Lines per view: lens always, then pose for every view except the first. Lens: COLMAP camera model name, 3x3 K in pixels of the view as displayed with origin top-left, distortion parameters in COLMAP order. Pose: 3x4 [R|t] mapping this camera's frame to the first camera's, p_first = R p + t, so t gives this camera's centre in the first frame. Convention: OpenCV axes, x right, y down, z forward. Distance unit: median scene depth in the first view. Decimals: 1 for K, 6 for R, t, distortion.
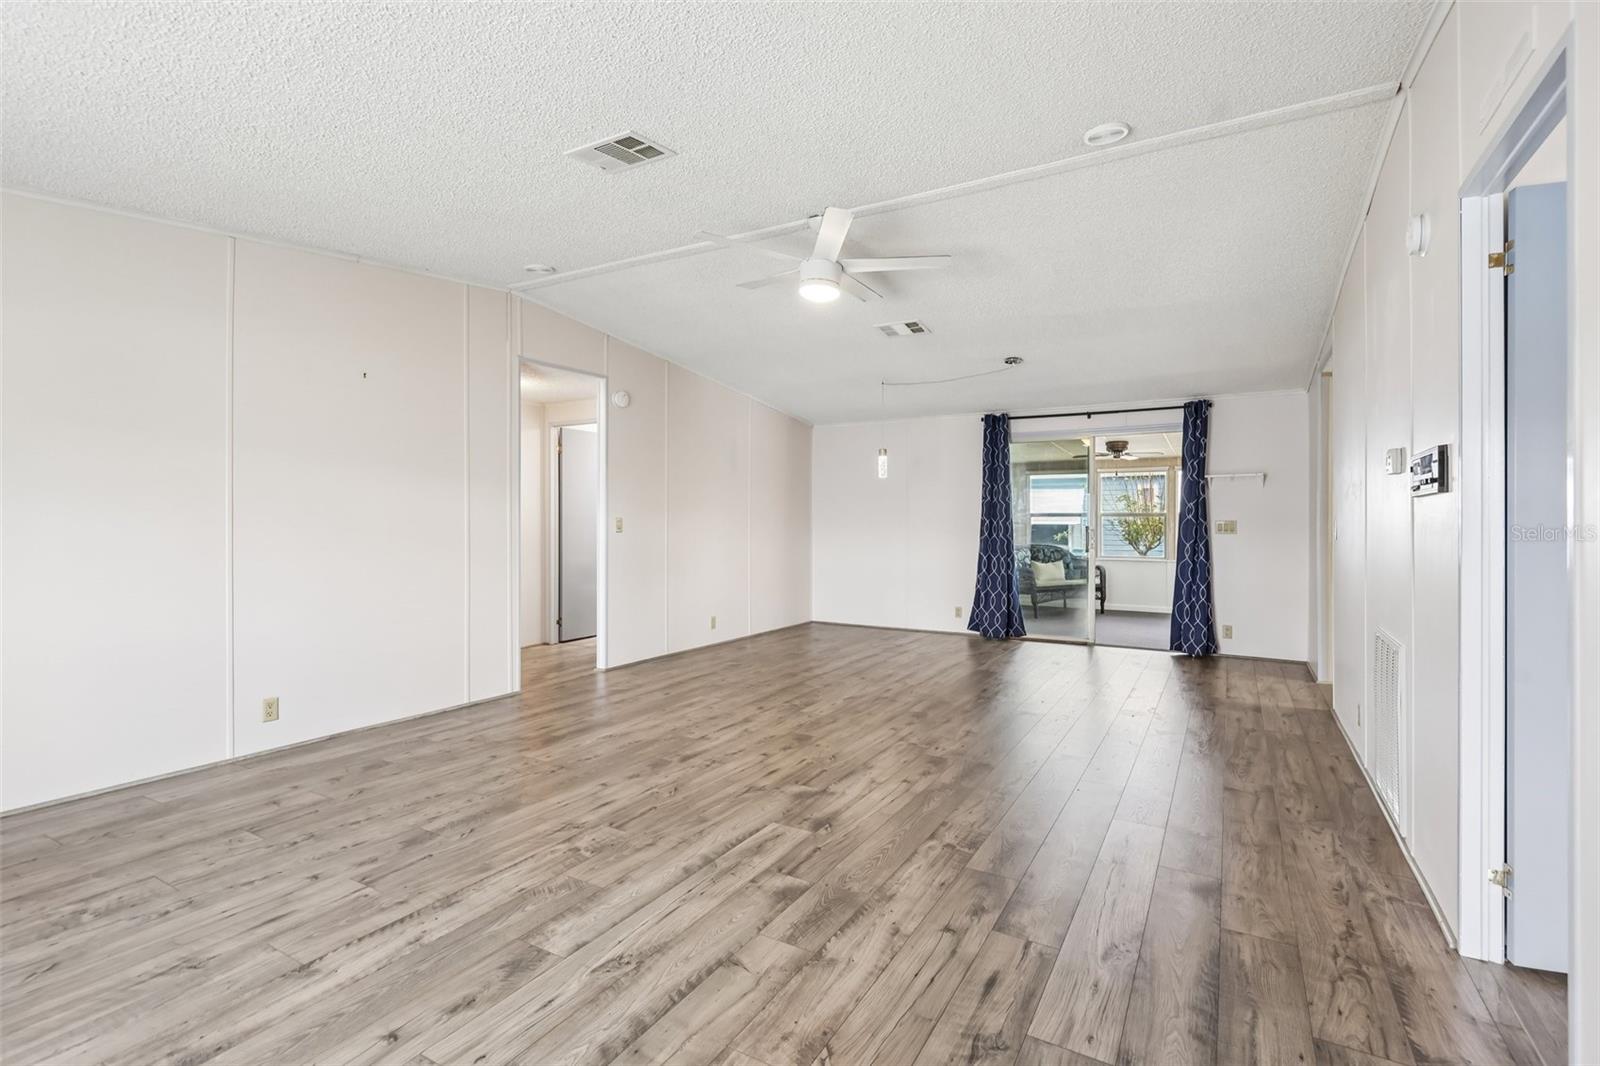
lens RADIAL K [[727.8, 0, 833.4], [0, 727.8, 523.2], [0, 0, 1]] dist [0.008116, -0.001552]
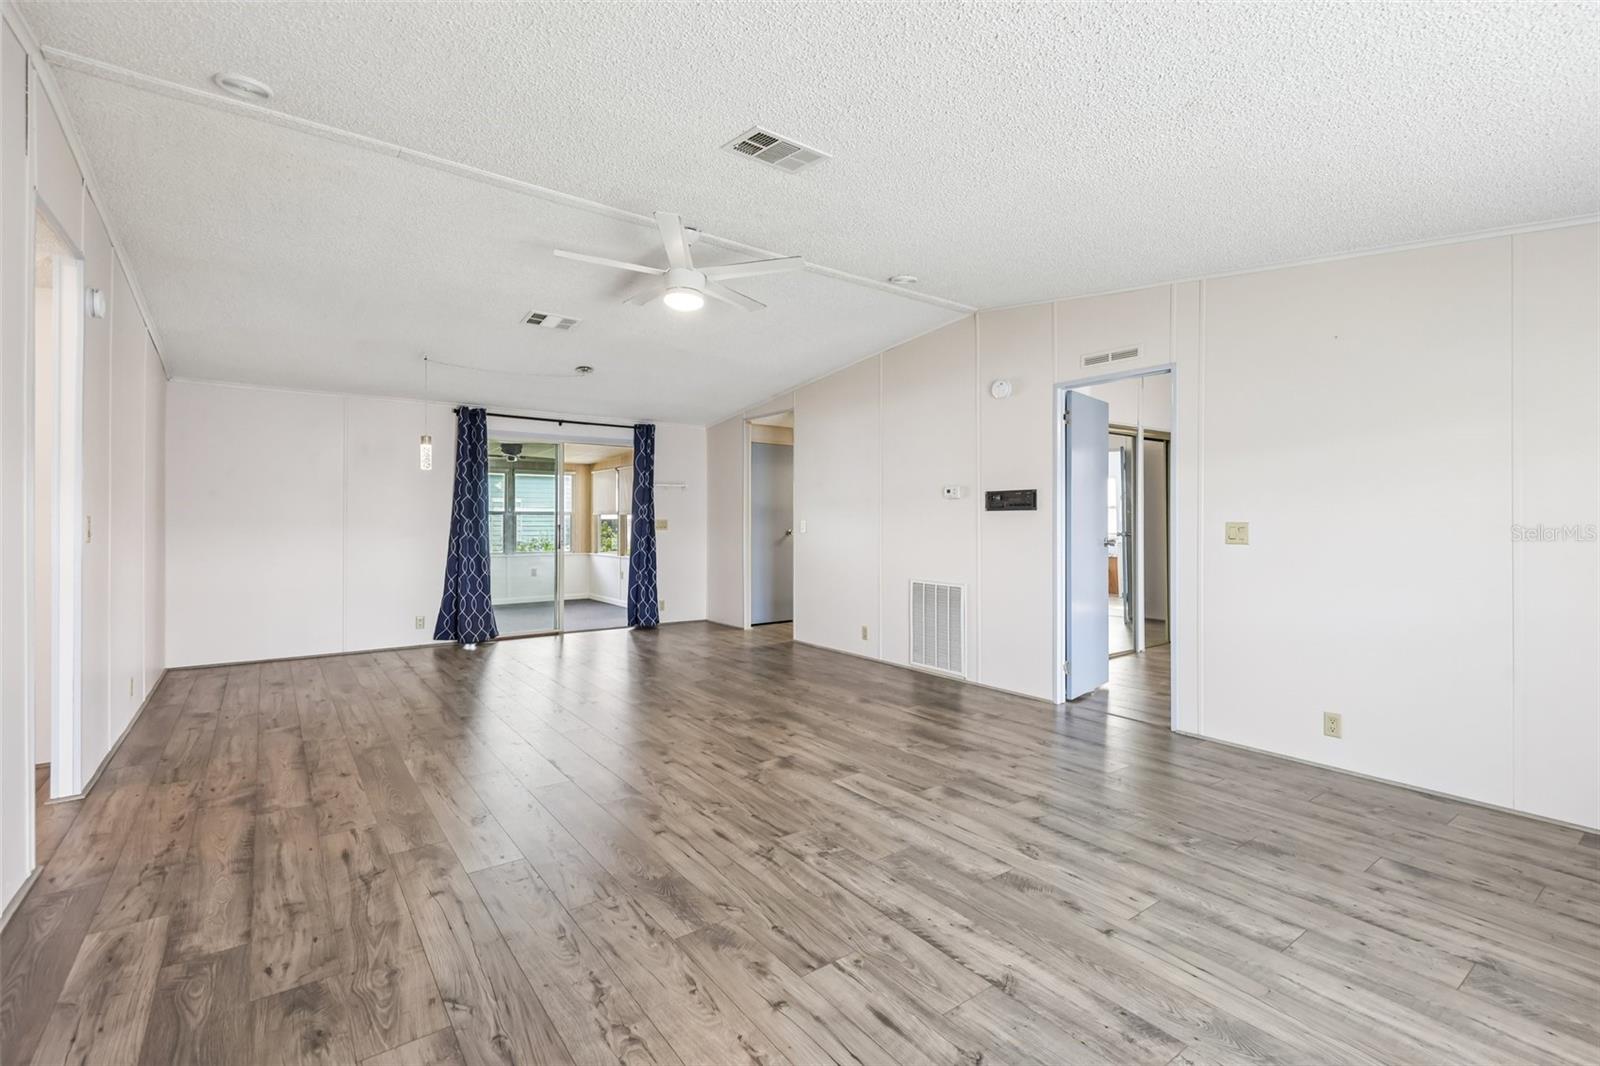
lens RADIAL K [[710.0, 0, 804.4], [0, 710.0, 518.6], [0, 0, 1]] dist [0.013679, -0.006024]
pose [[0.413683, 0.000831, 0.910421, -1.161490], [-0.000004, 1.000000, -0.000911, -0.010669], [-0.910421, 0.000374, 0.413683, 0.573981]]
